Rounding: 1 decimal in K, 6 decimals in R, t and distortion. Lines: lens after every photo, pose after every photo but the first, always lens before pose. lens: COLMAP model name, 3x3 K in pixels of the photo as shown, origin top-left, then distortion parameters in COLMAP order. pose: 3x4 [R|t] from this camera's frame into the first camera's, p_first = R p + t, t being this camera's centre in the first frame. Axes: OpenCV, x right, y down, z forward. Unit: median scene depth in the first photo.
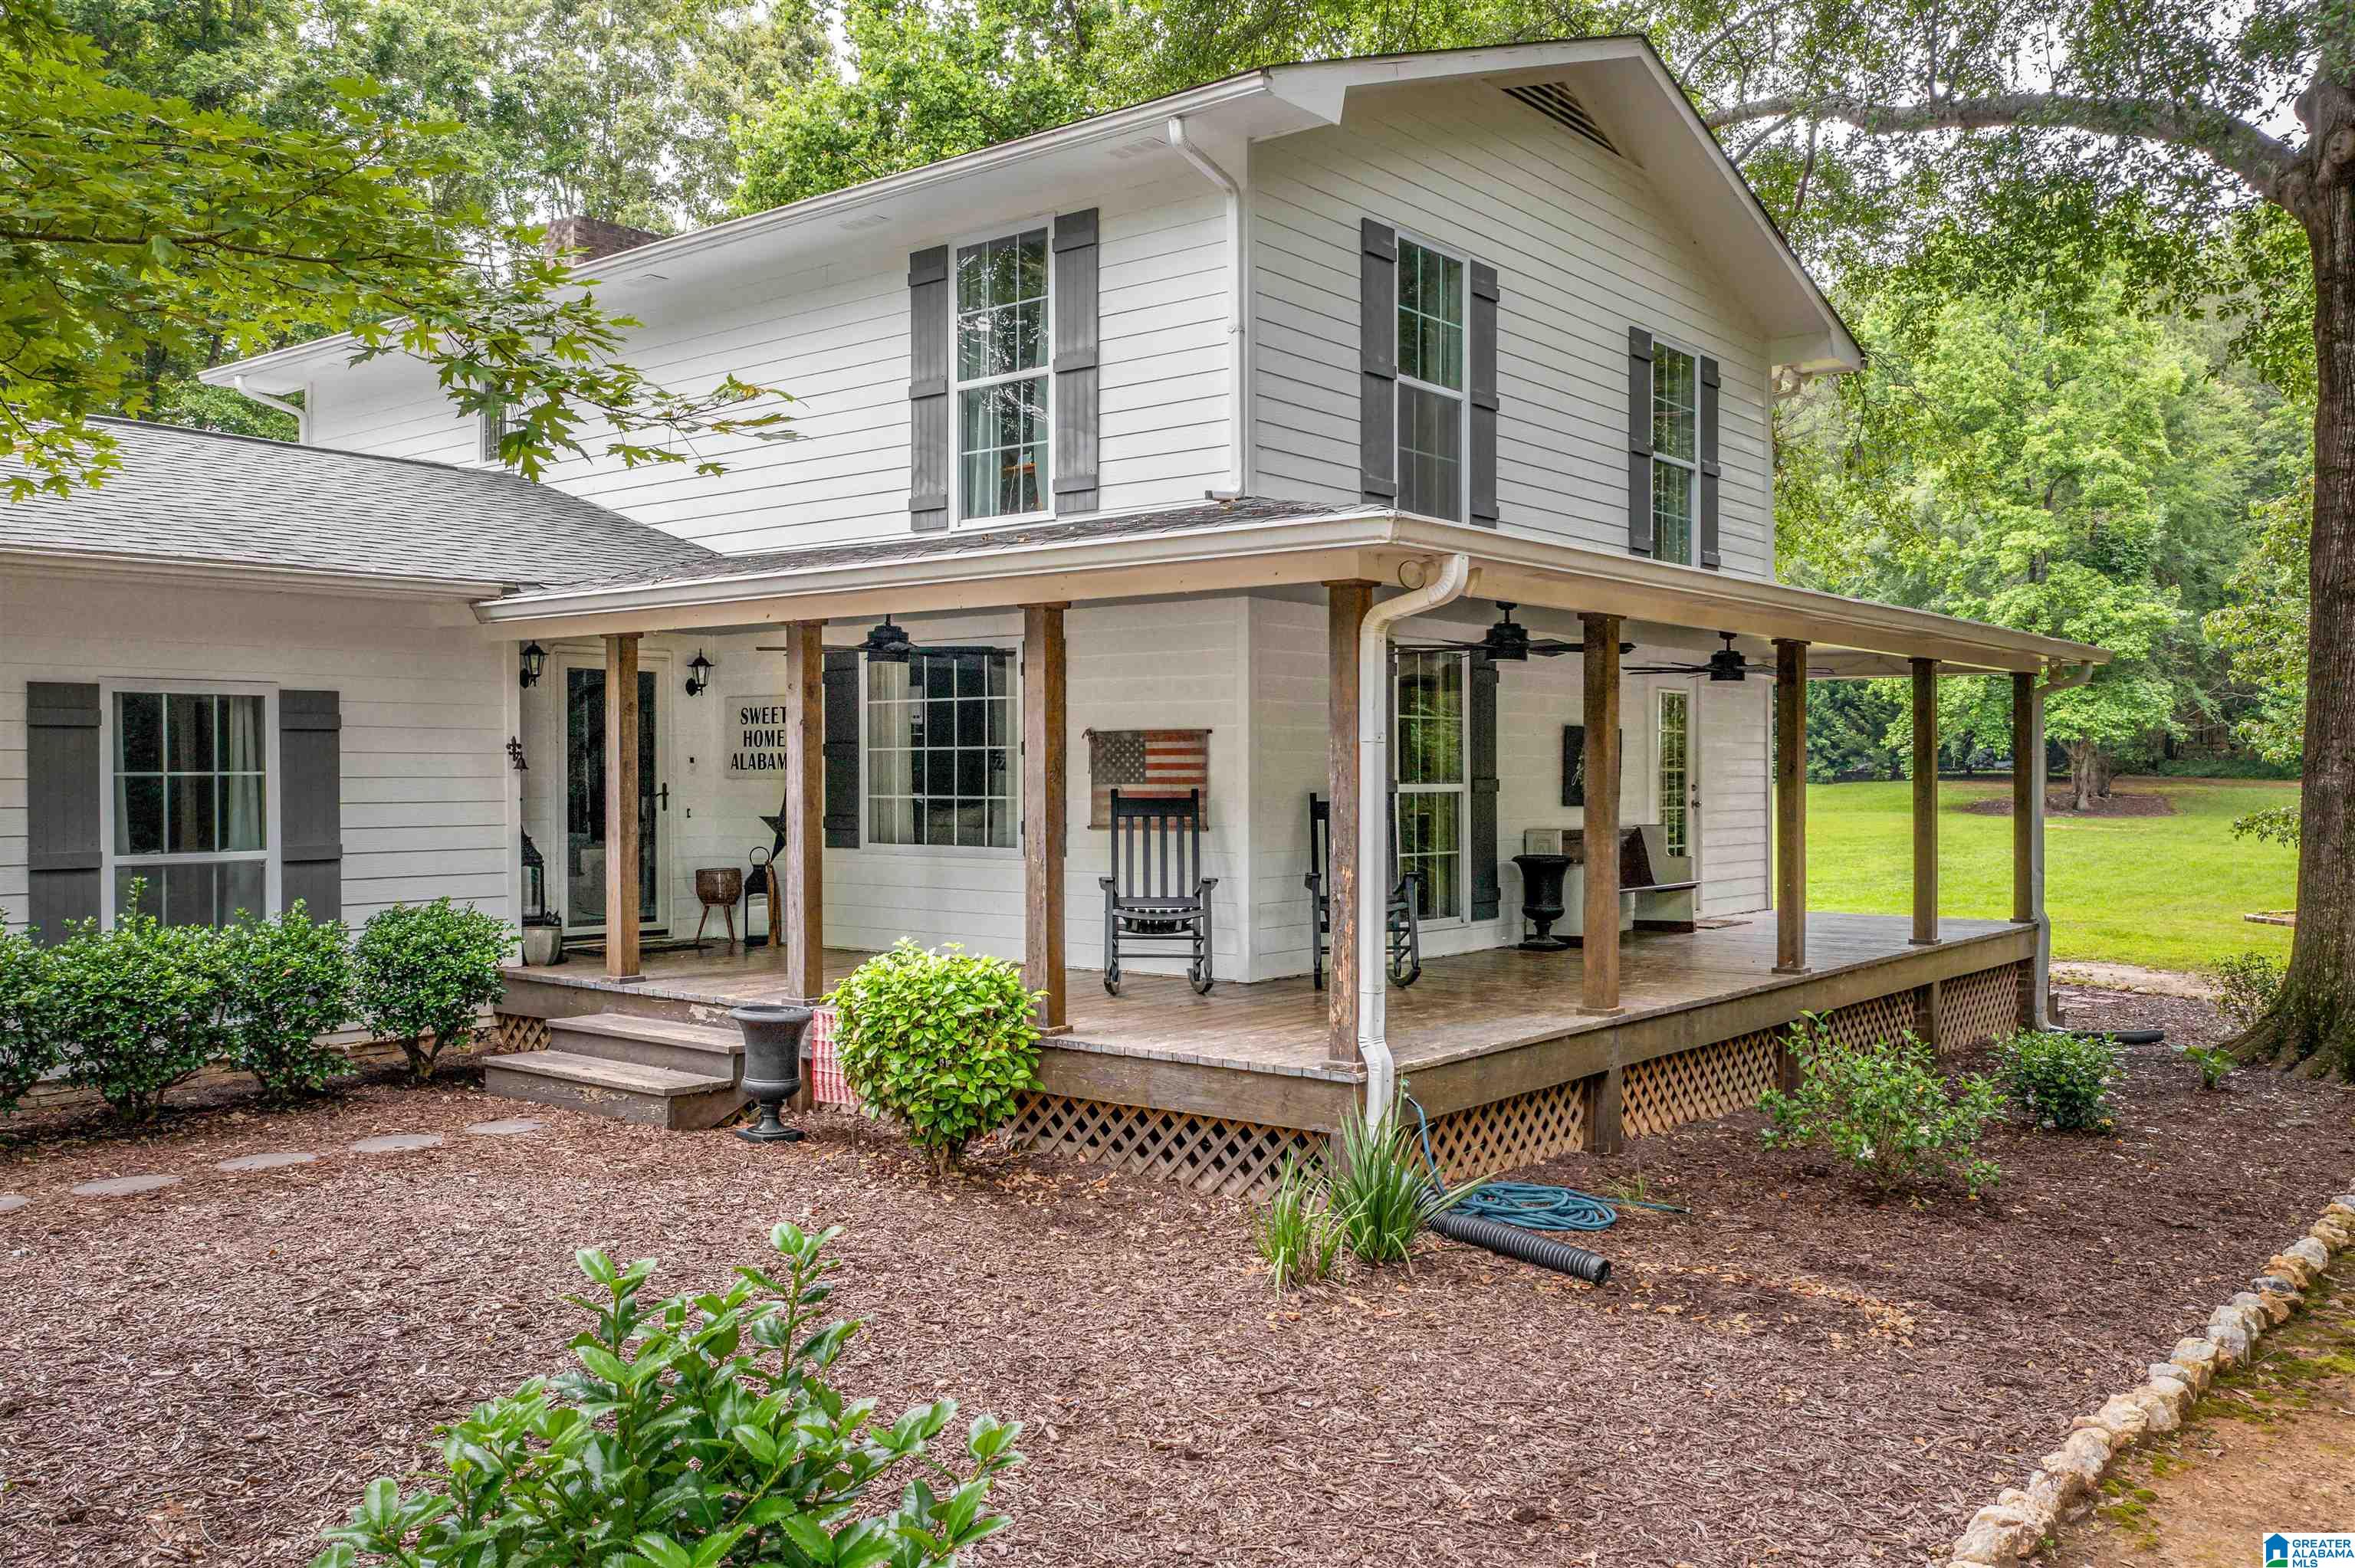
lens RADIAL K [[1901.3, 0, 1171.0], [0, 1901.3, 785.3], [0, 0, 1]] dist [-0.019278, 0.003265]
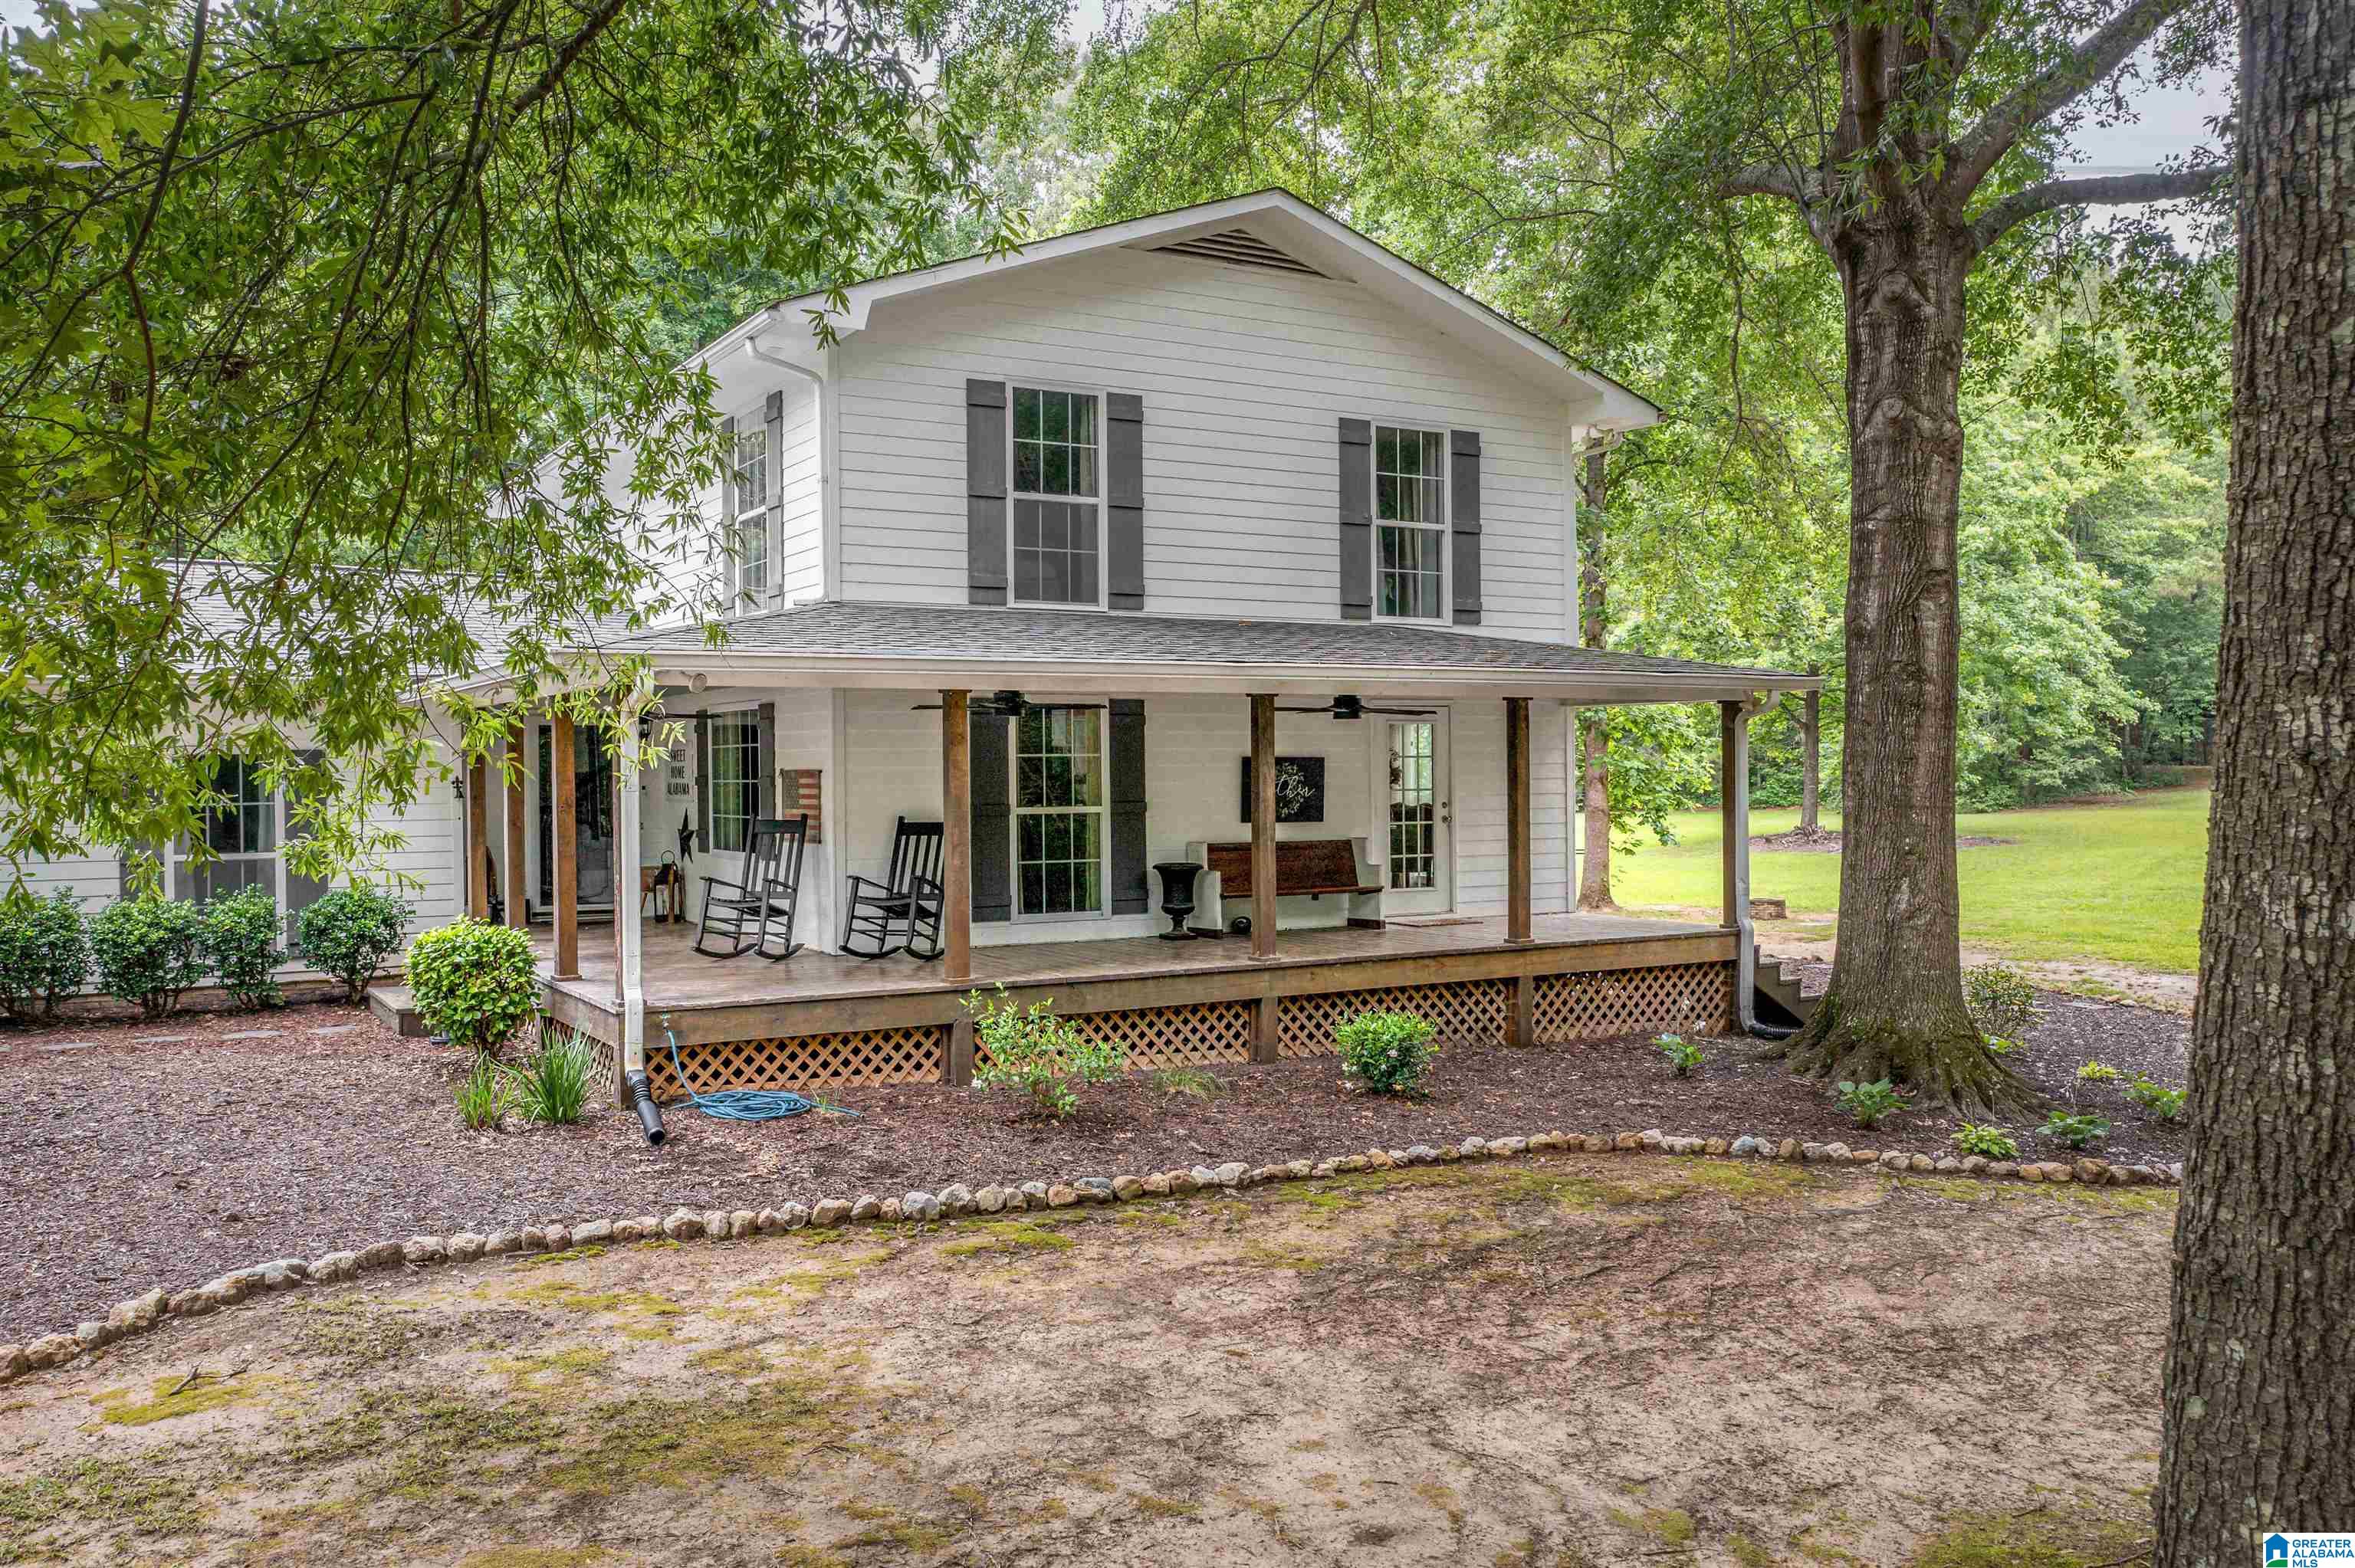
lens RADIAL K [[1901.3, 0, 1191.6], [0, 1901.3, 784.0], [0, 0, 1]] dist [-0.019278, 0.003265]
pose [[0.936041, -0.002946, -0.351878, 0.649606], [0.004399, 0.999985, 0.003331, -0.019362], [0.351863, -0.004666, 0.936040, -0.166414]]
